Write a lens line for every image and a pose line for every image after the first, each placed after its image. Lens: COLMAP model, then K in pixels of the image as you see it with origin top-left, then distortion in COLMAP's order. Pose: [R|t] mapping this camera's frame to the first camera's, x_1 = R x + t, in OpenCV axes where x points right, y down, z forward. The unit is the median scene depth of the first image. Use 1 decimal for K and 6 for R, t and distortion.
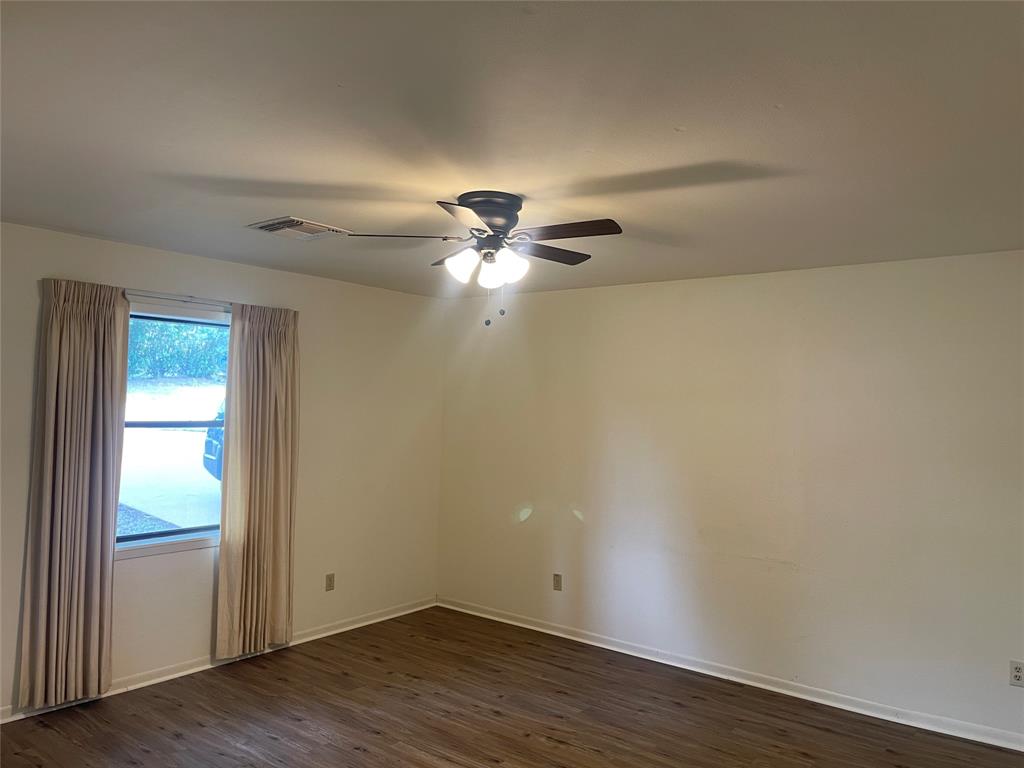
lens RADIAL K [[776.1, 0, 513.5], [0, 776.1, 348.9], [0, 0, 1]] dist [0.052239, -0.065050]
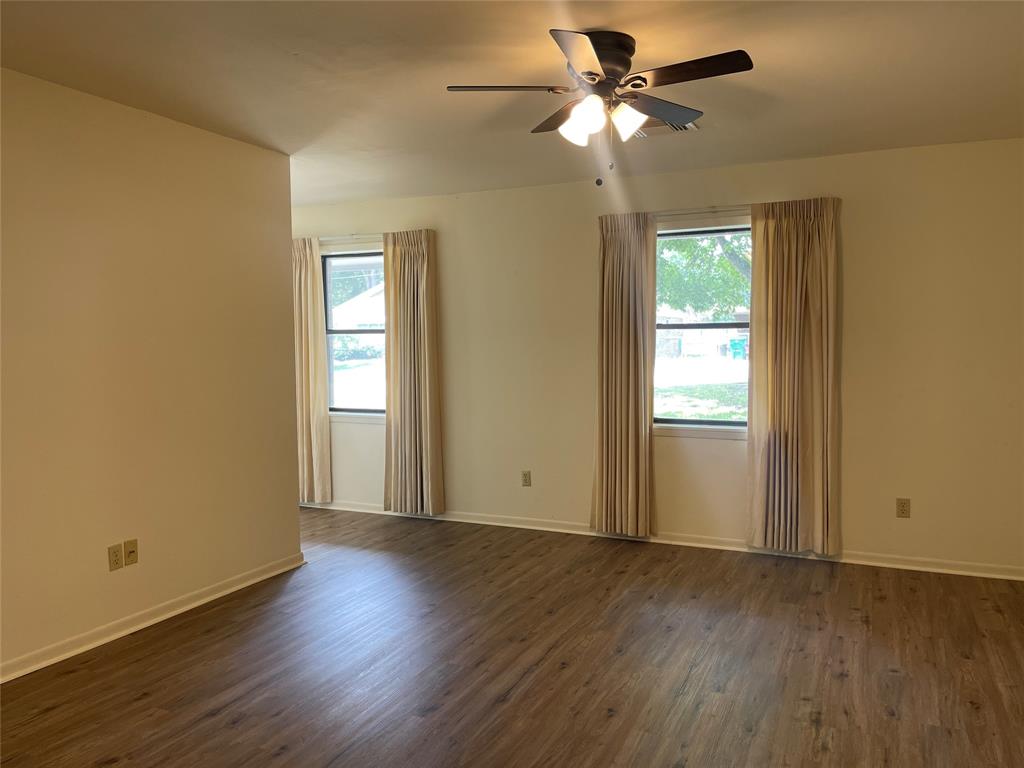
lens RADIAL K [[776.1, 0, 506.5], [0, 776.1, 375.4], [0, 0, 1]] dist [0.052239, -0.065050]
pose [[0.216837, 0.016414, -0.976070, 0.598952], [0.083566, 0.995876, 0.035312, 0.106121], [0.972624, -0.089223, 0.214572, 0.491748]]
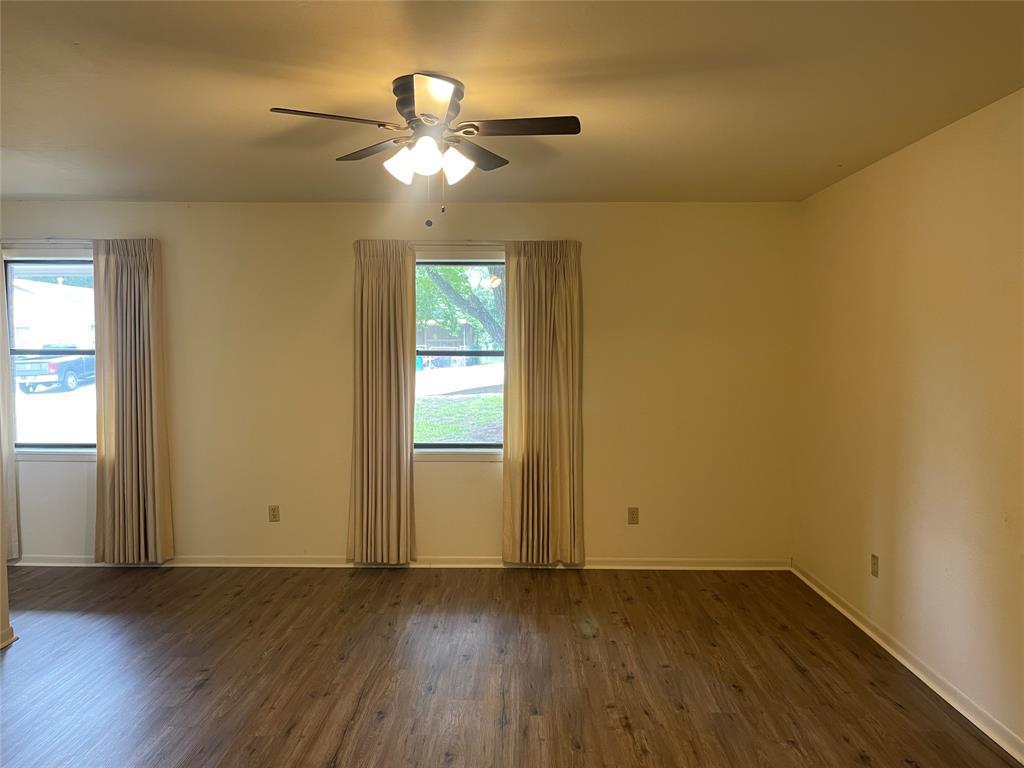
lens RADIAL K [[776.1, 0, 503.3], [0, 776.1, 368.7], [0, 0, 1]] dist [0.052239, -0.065050]
pose [[0.593703, -0.003404, -0.804677, 0.537264], [0.070693, 0.996345, 0.047943, 0.069592], [0.801573, -0.085349, 0.591774, 0.374498]]
